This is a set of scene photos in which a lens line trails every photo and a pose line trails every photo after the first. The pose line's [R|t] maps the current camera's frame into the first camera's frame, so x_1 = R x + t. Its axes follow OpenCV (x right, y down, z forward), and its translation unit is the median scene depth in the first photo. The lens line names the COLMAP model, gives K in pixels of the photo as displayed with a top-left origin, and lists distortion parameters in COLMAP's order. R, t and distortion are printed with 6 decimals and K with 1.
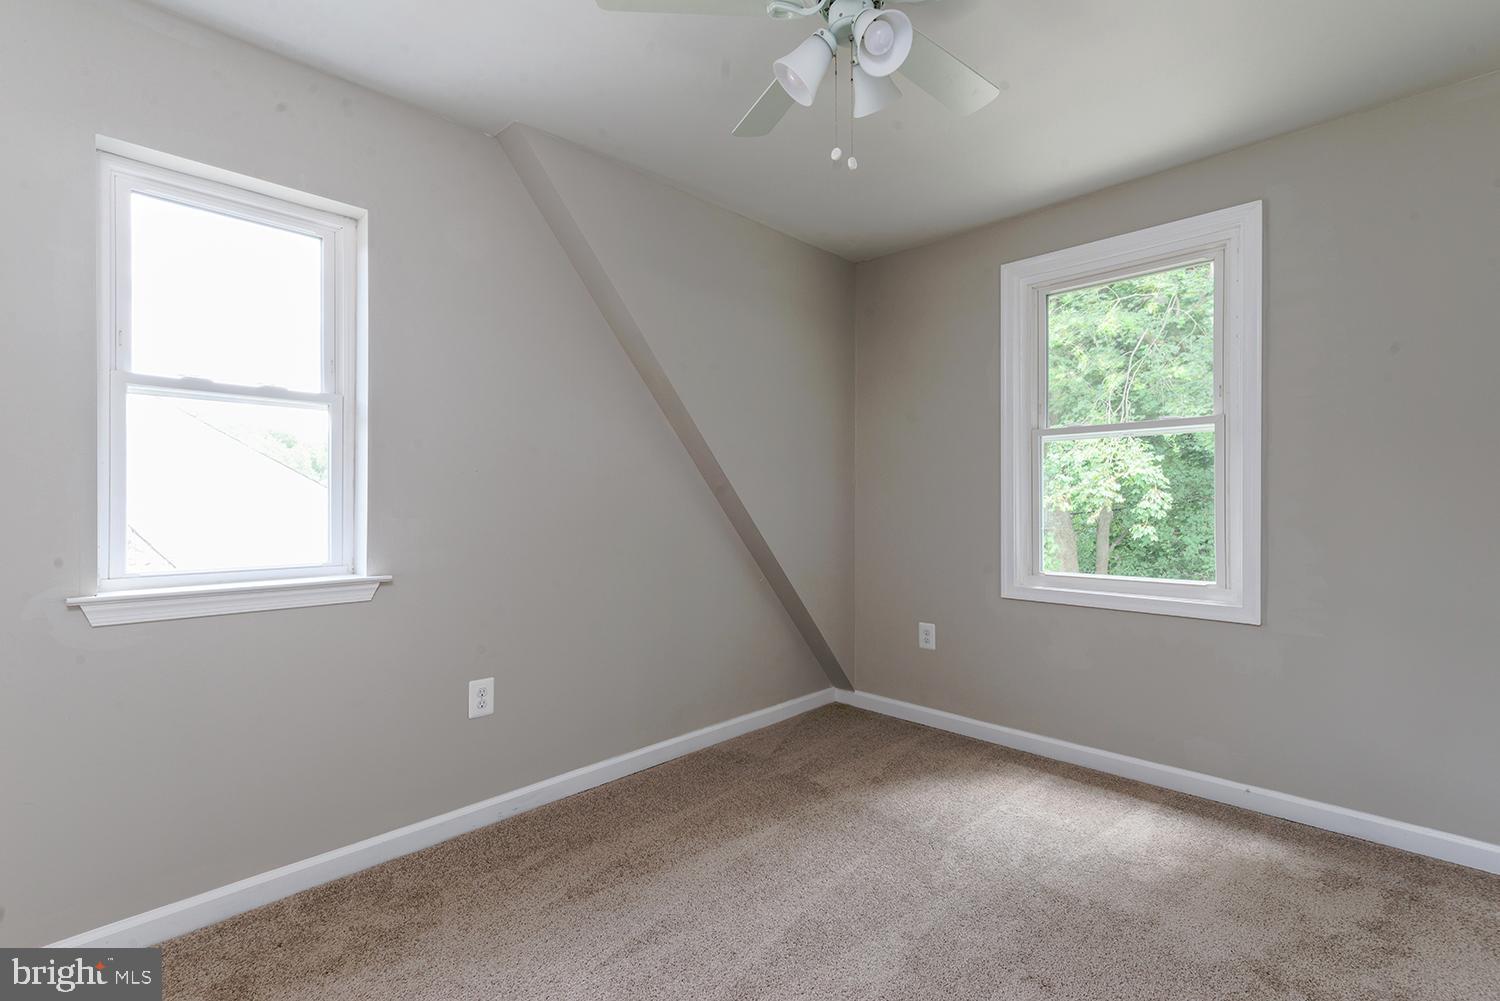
lens RADIAL K [[717.0, 0, 744.2], [0, 717.0, 506.0], [0, 0, 1]] dist [0.002086, 0.000340]
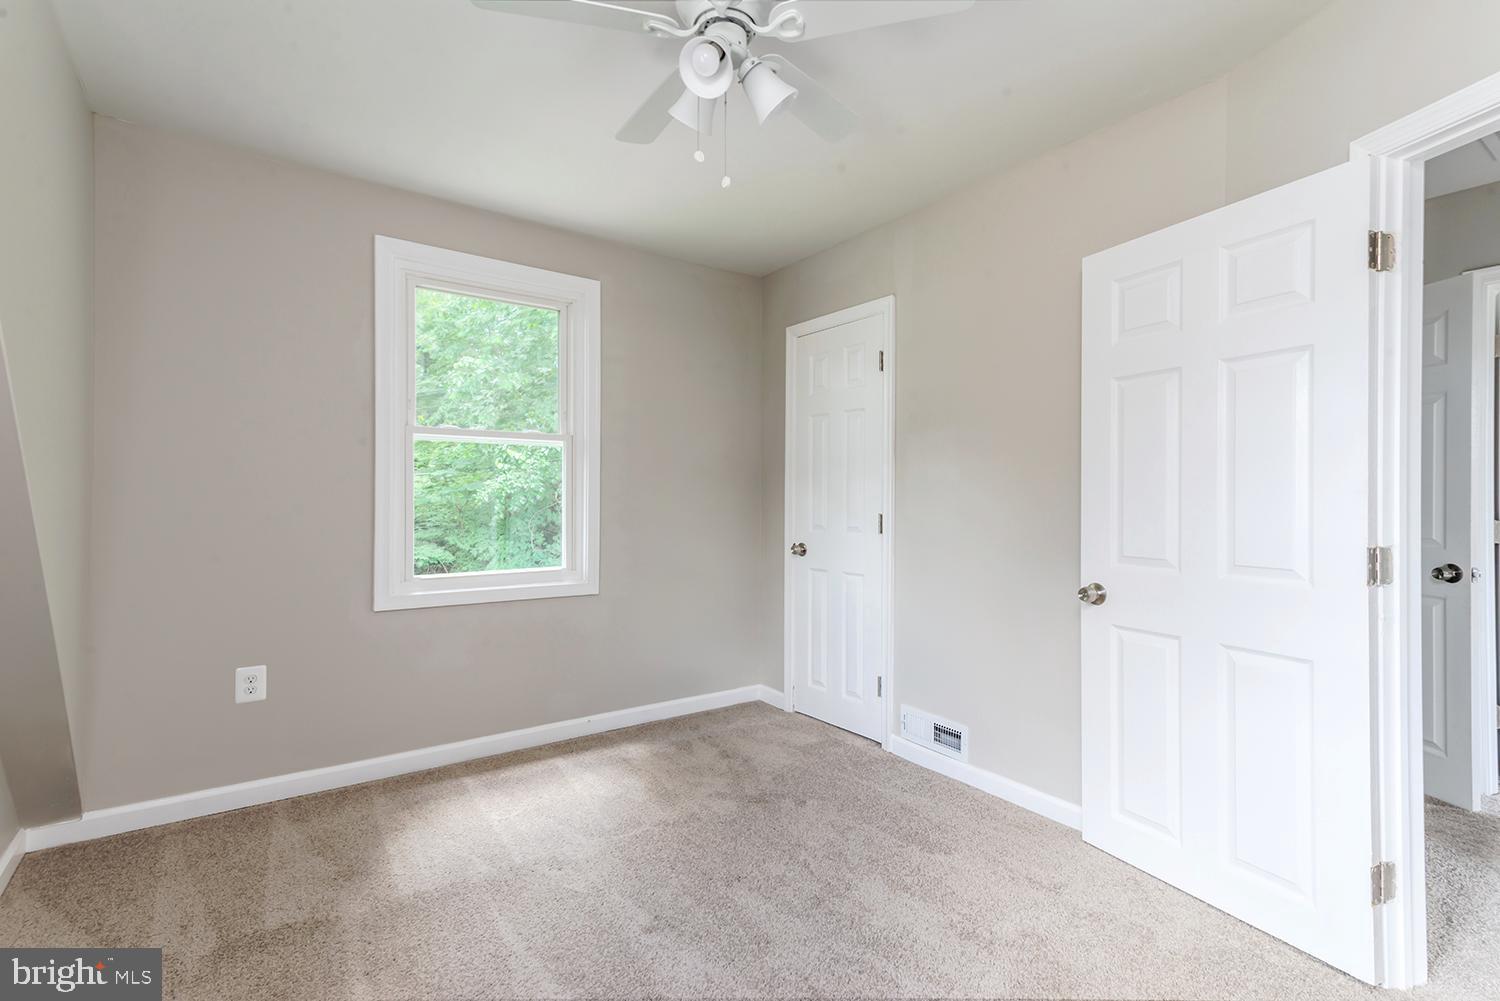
lens RADIAL K [[717.0, 0, 744.2], [0, 717.0, 506.0], [0, 0, 1]] dist [0.002086, 0.000340]
pose [[0.109357, -0.008325, 0.993968, -0.562263], [-0.001187, 0.999963, 0.008506, -0.013502], [-0.994002, -0.002110, 0.109343, 0.545655]]
